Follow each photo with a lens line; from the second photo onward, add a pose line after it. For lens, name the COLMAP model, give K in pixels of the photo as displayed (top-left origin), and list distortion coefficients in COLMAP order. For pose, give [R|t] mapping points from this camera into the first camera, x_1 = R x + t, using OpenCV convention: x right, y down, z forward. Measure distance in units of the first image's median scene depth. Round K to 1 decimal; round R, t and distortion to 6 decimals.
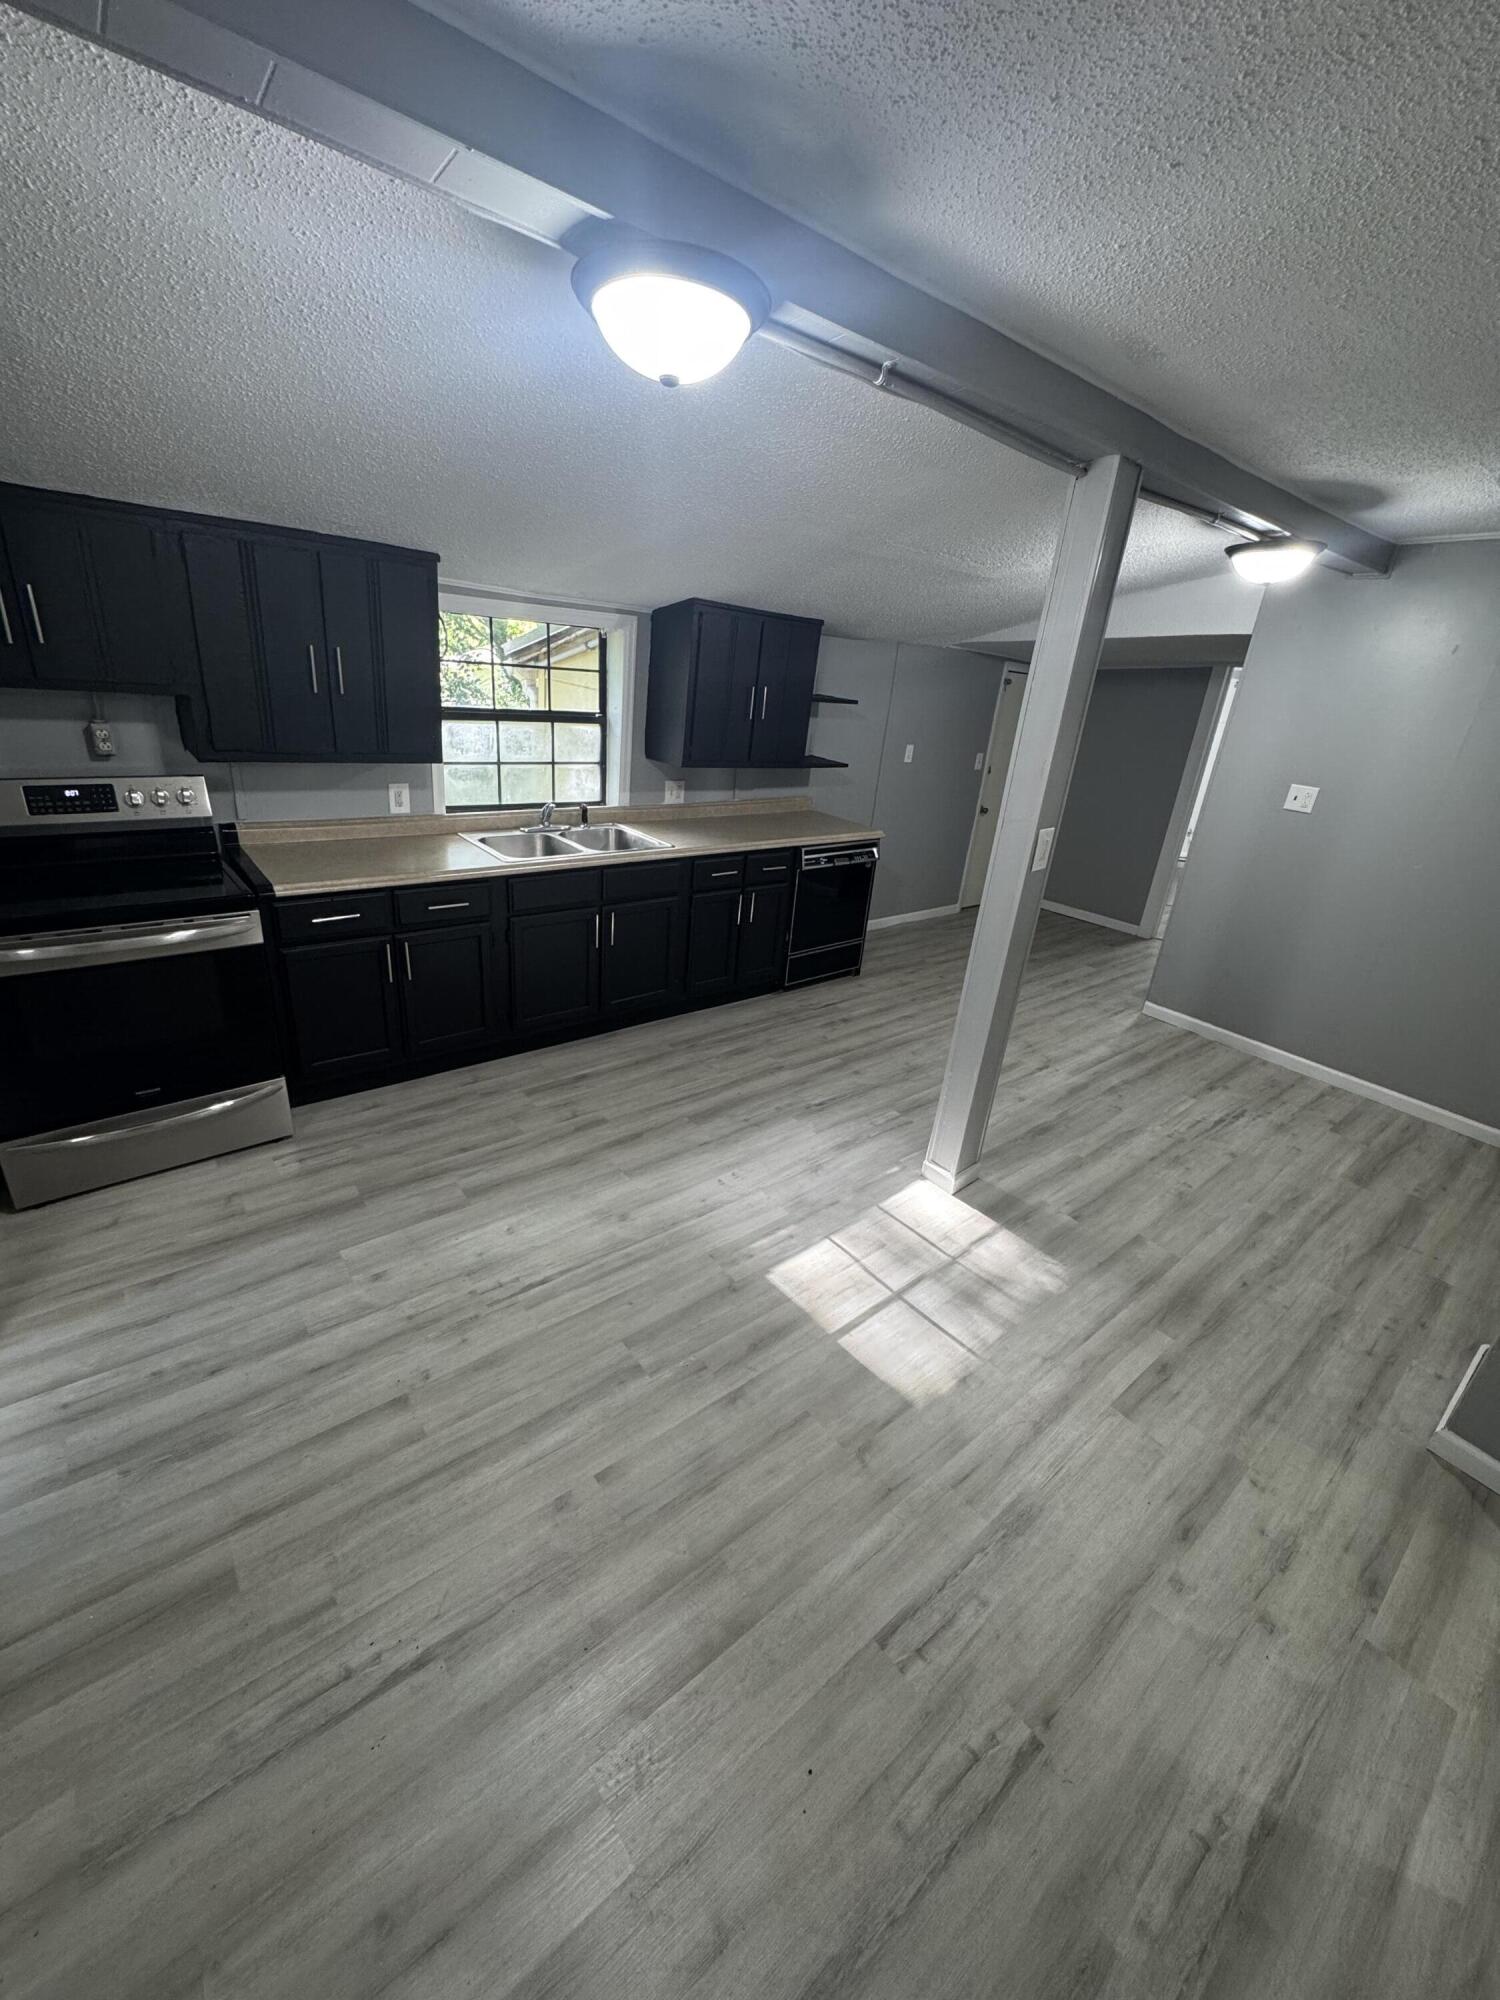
lens RADIAL K [[796.5, 0, 750.0], [0, 796.5, 1000.0], [0, 0, 1]] dist [-0.002769, -0.000508]
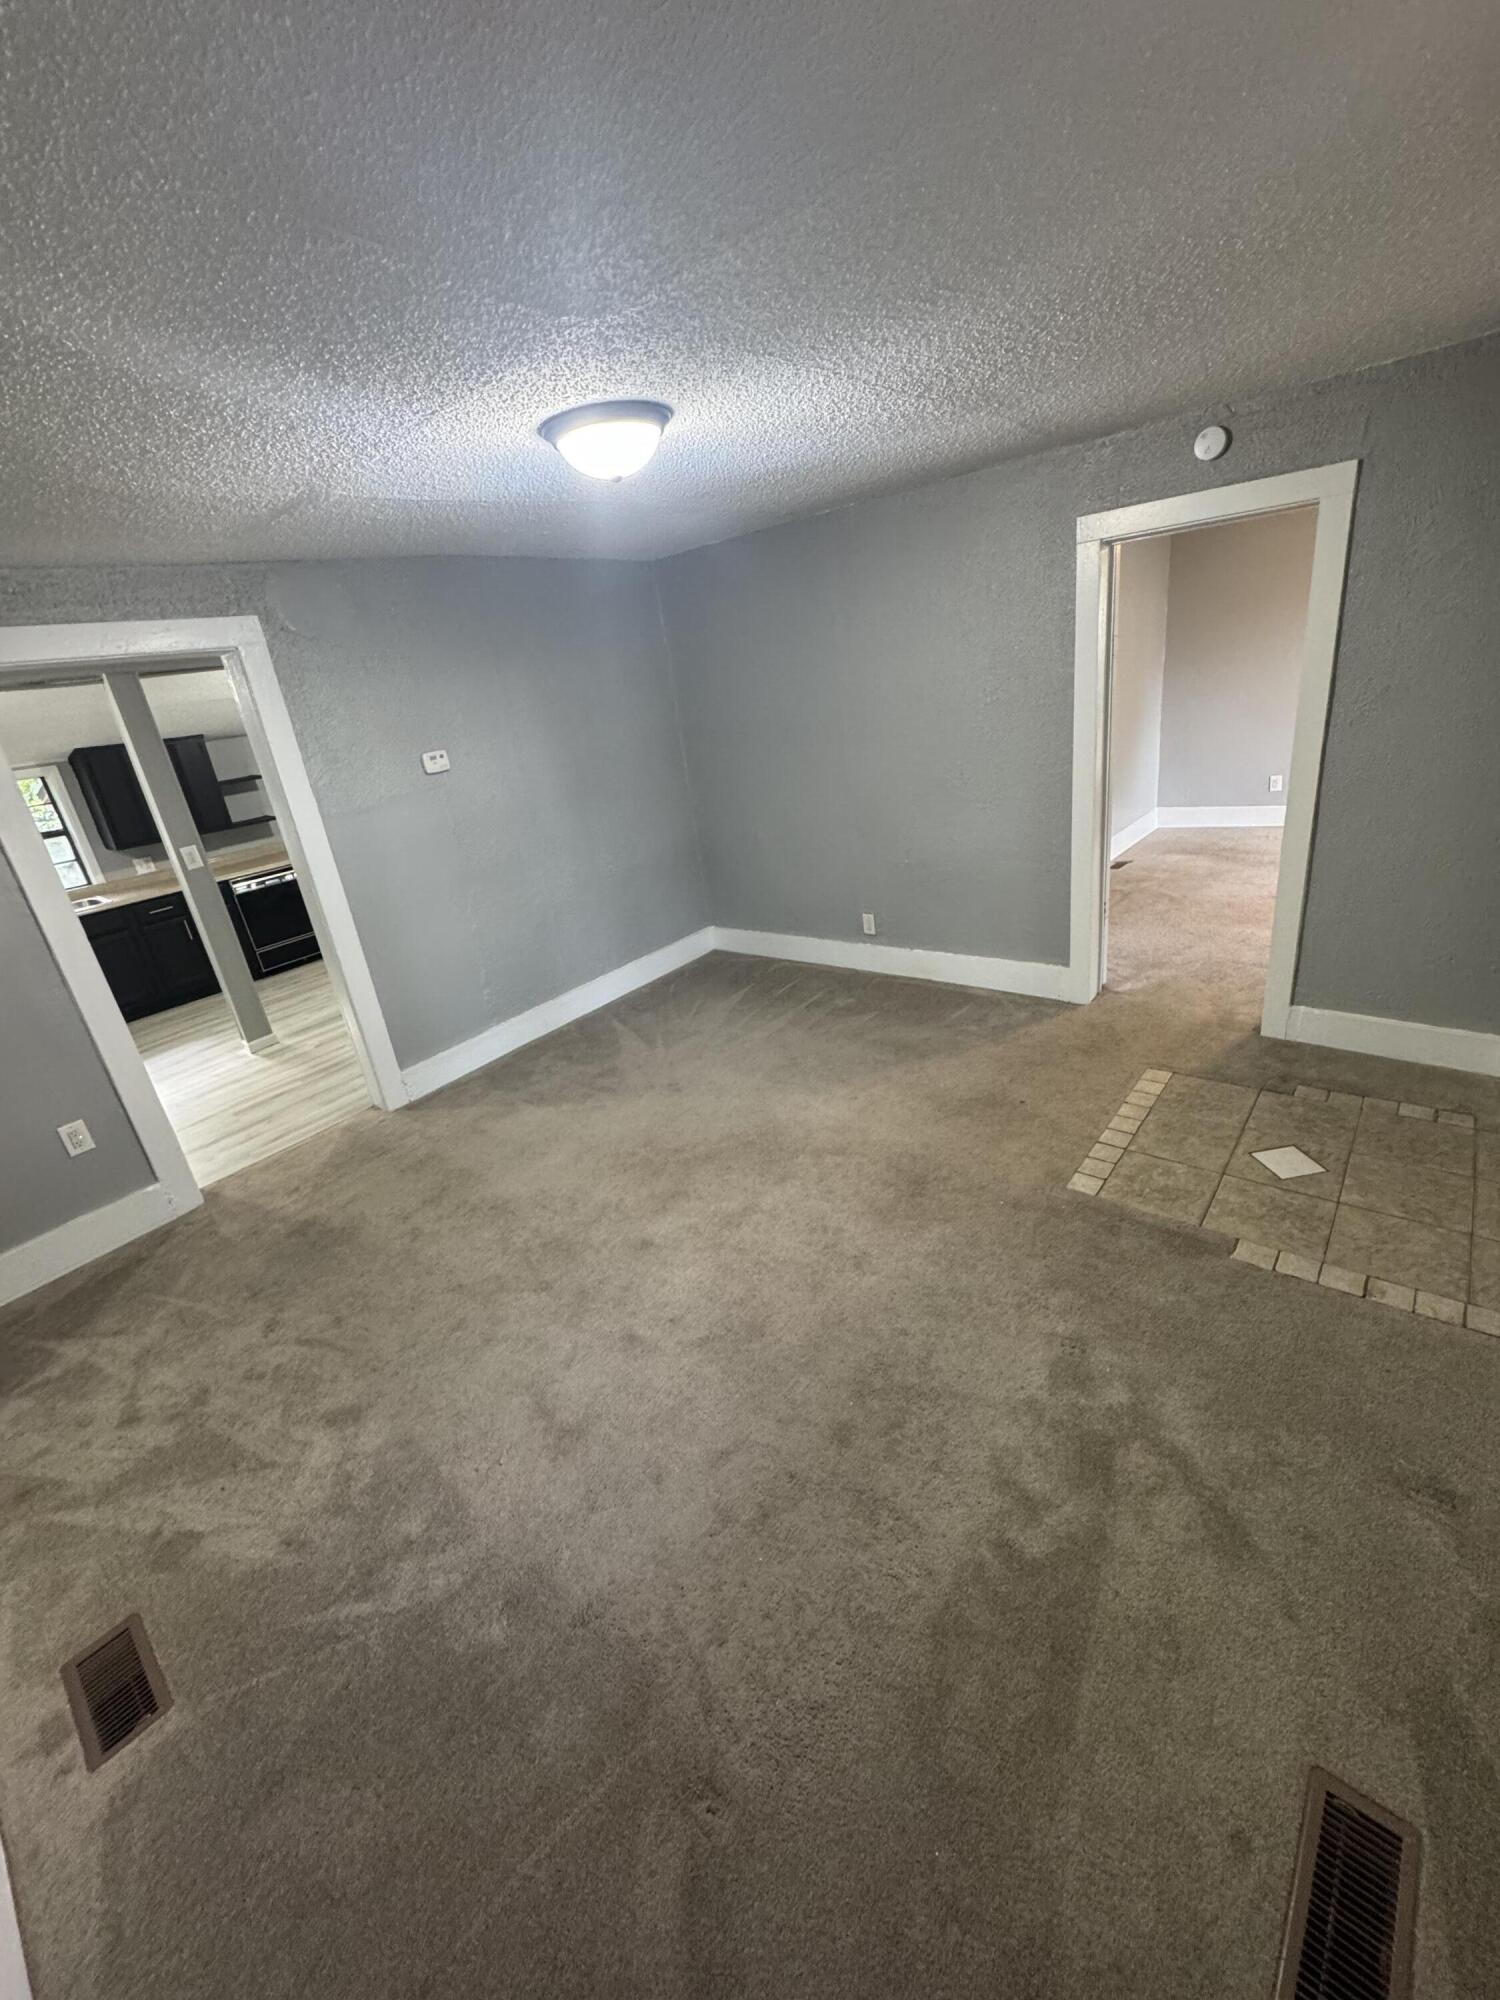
lens RADIAL K [[796.5, 0, 750.0], [0, 796.5, 1000.0], [0, 0, 1]] dist [-0.002769, -0.000508]
pose [[0.961808, -0.258450, 0.090161, 0.997088], [0.259703, 0.965686, -0.002250, 0.352937], [-0.086486, 0.025580, 0.995925, -0.726120]]
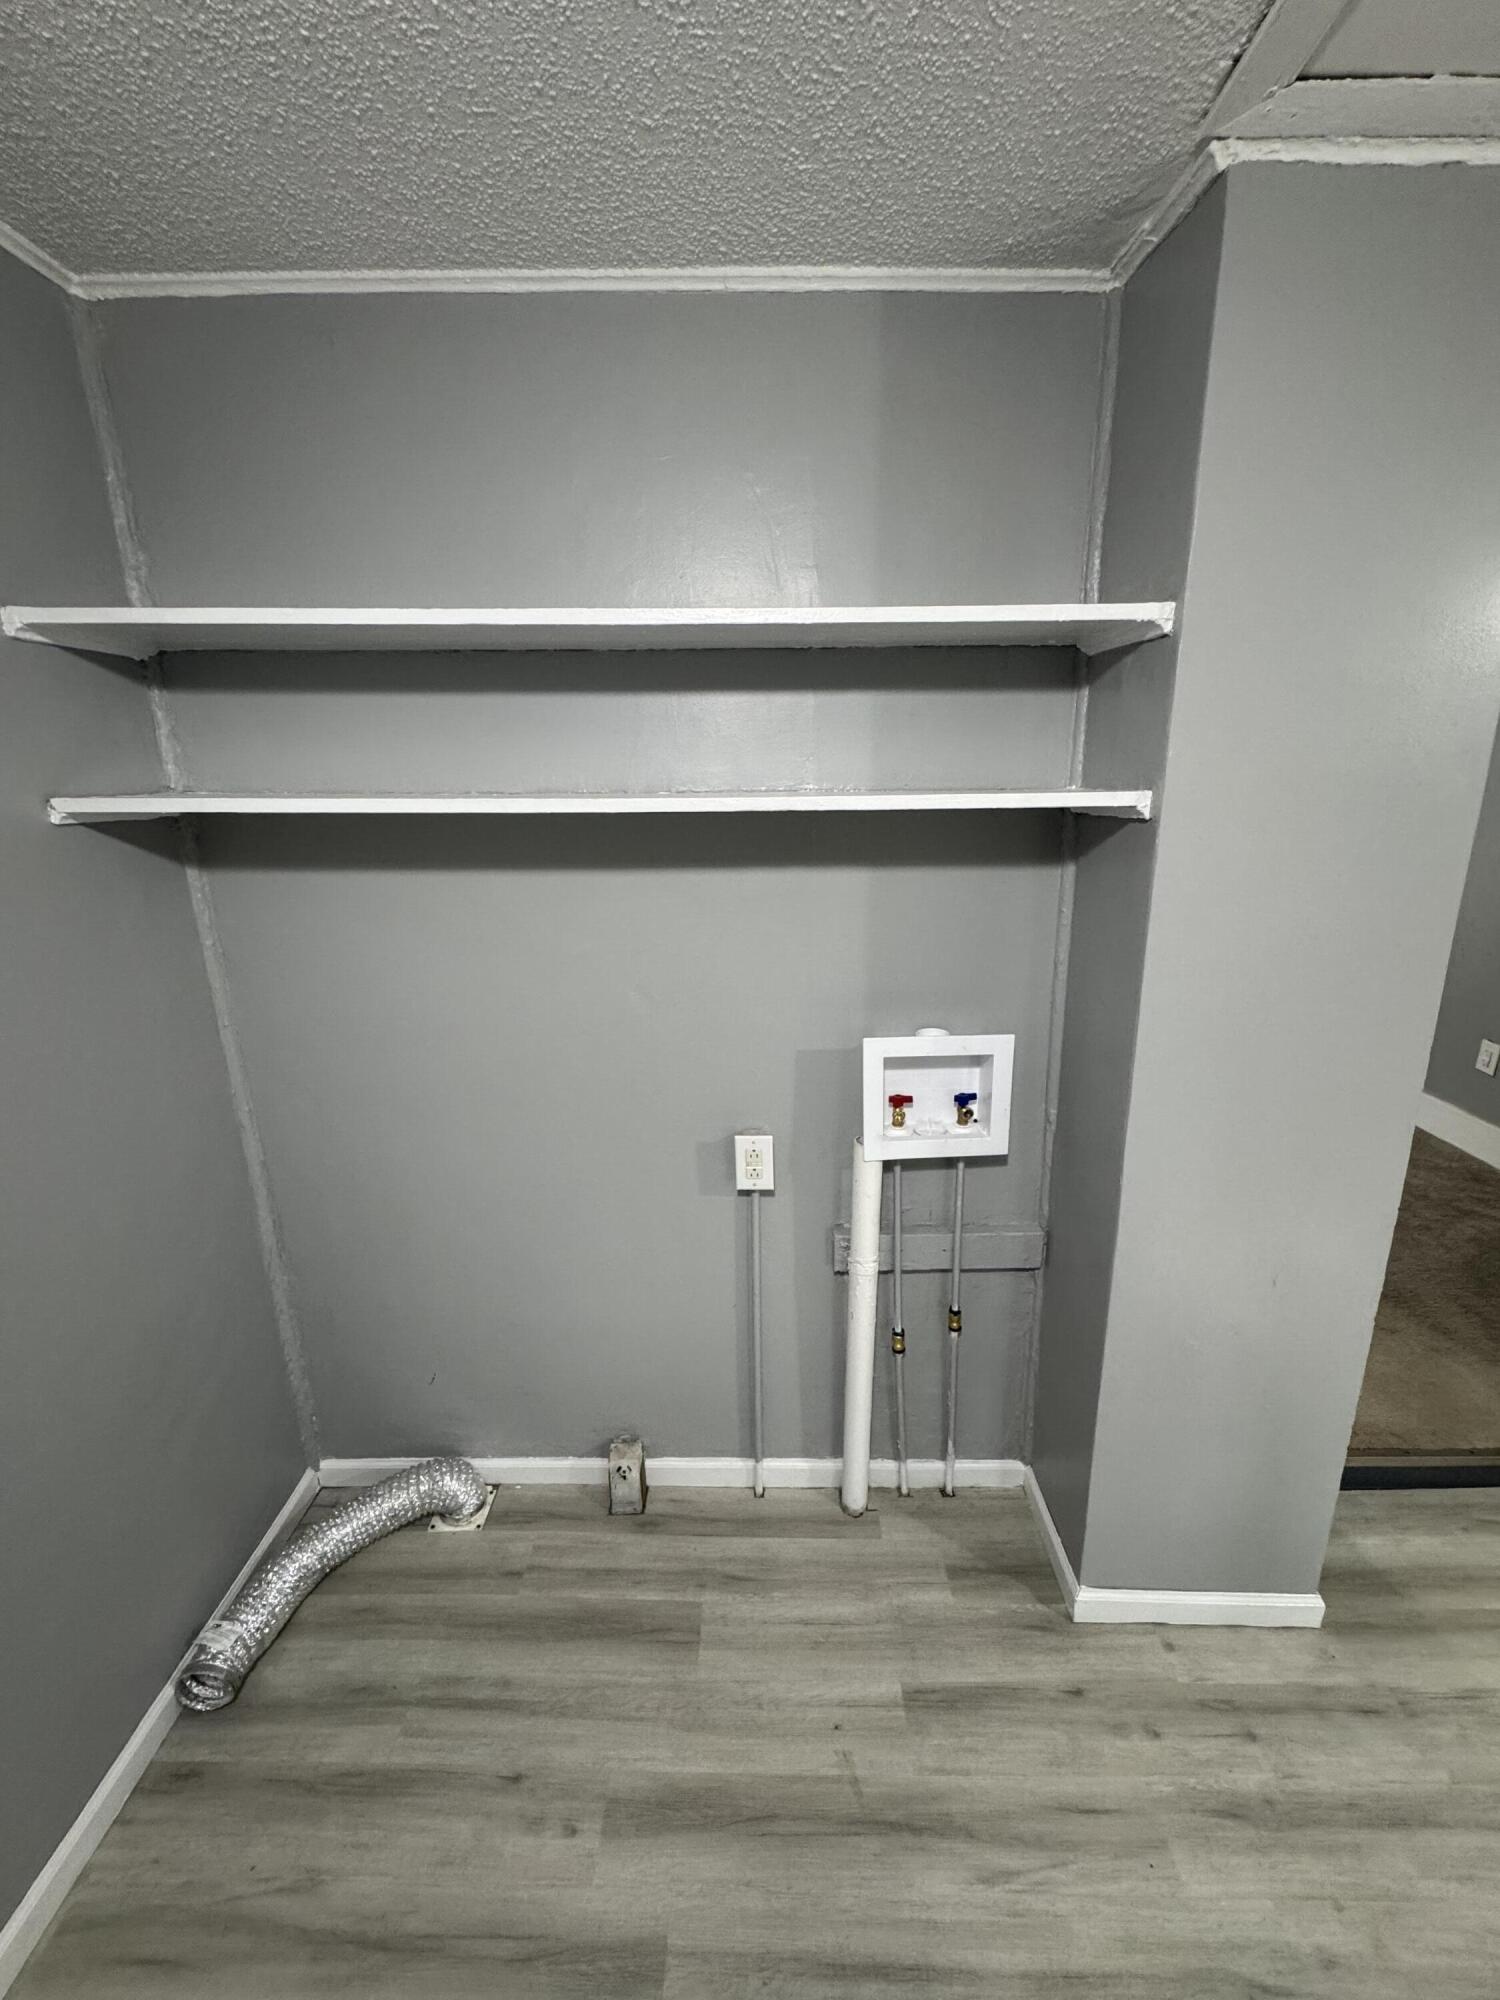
lens RADIAL K [[796.5, 0, 750.0], [0, 796.5, 1000.0], [0, 0, 1]] dist [-0.002769, -0.000508]
pose [[-0.766058, -0.238844, 0.596749, 0.570022], [0.197810, 0.795742, 0.572421, -0.288708], [-0.611577, 0.556551, -0.562339, 0.852106]]
